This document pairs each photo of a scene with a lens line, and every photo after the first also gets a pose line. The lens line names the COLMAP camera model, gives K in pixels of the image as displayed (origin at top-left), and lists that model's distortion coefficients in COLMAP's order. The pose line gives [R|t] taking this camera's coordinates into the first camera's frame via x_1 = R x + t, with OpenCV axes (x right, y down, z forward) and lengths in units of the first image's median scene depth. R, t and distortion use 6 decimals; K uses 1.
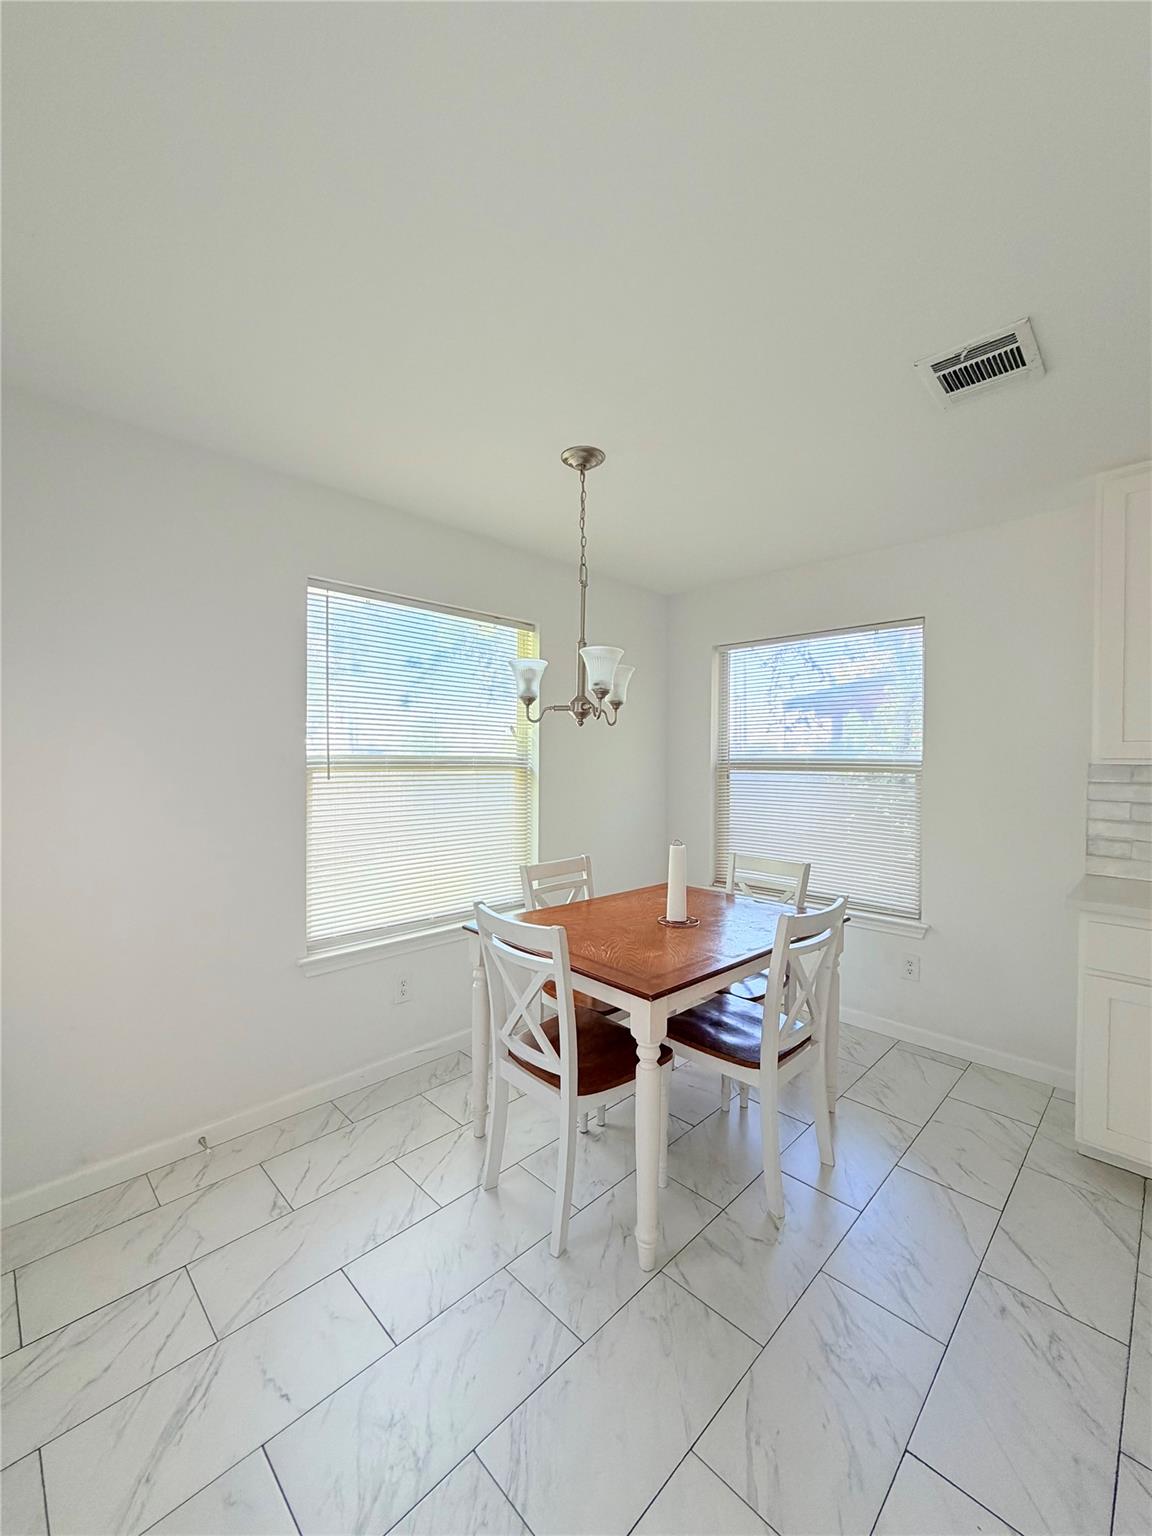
lens RADIAL K [[611.3, 0, 577.9], [0, 611.3, 765.9], [0, 0, 1]] dist [-0.000614, 0.000336]
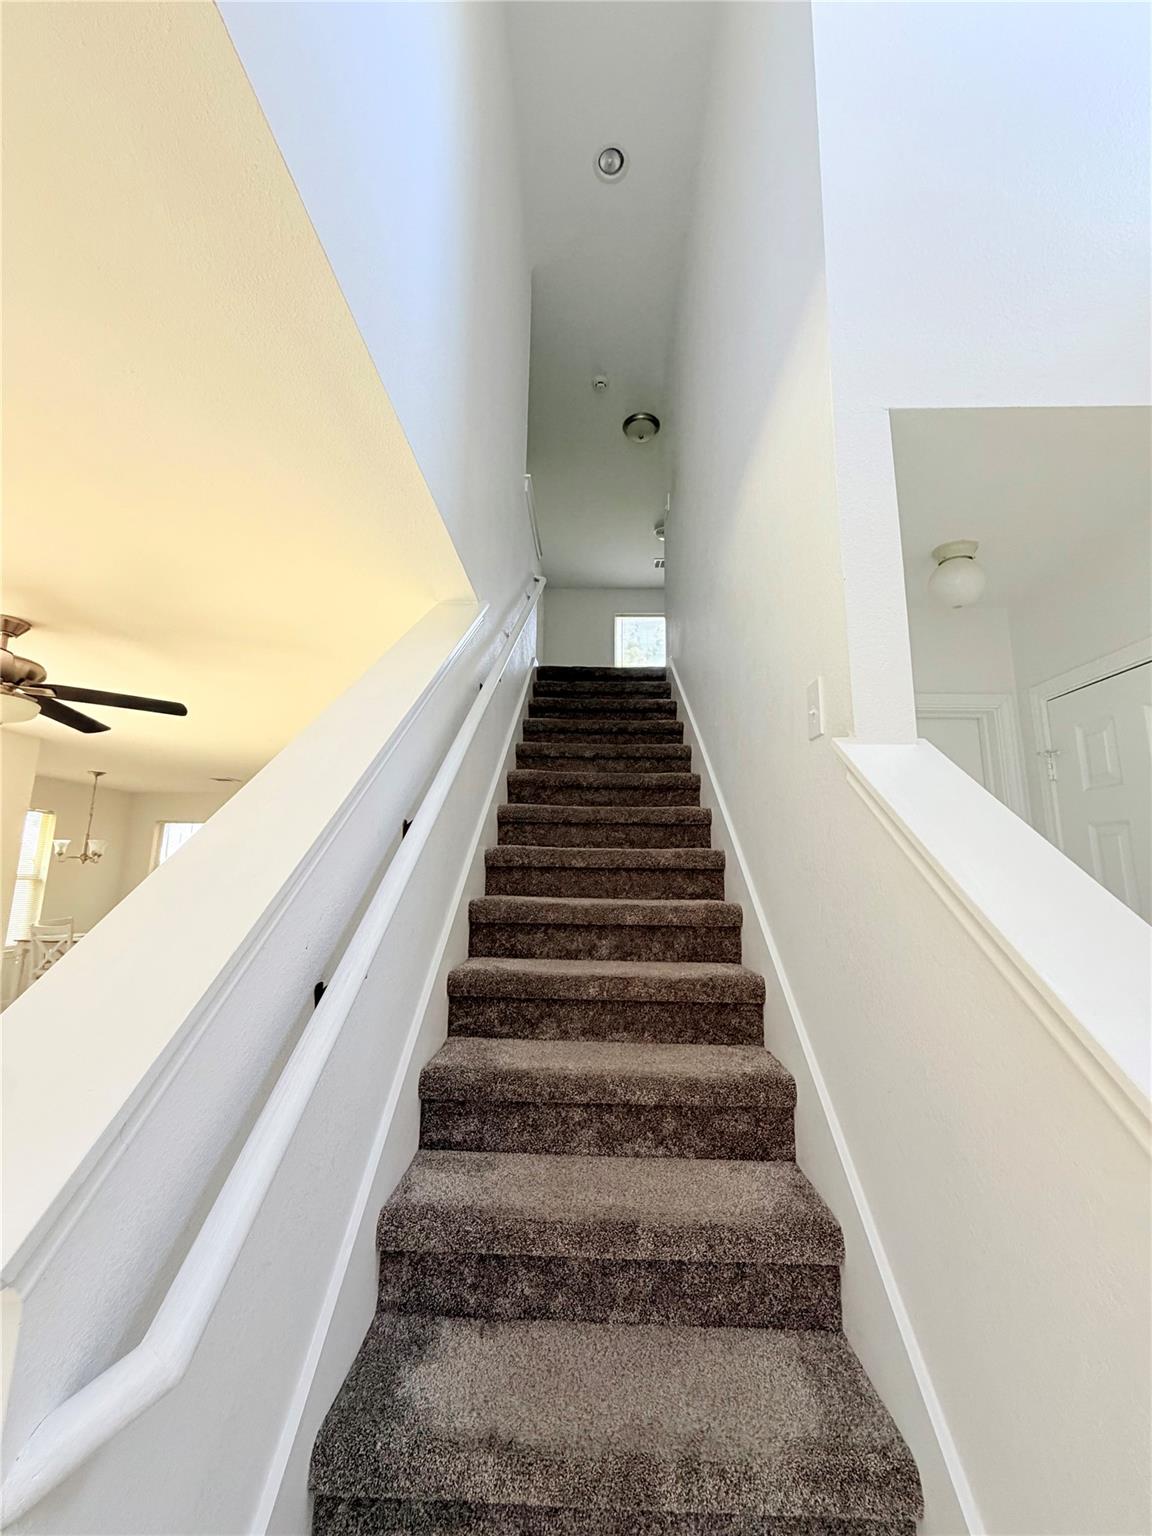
lens RADIAL K [[611.3, 0, 577.9], [0, 611.3, 765.9], [0, 0, 1]] dist [-0.000614, 0.000336]
pose [[0.728911, 0.122735, 0.673517, -0.273917], [0.003240, 0.983169, -0.182668, 0.014072], [-0.684601, 0.135331, 0.716245, -2.563903]]
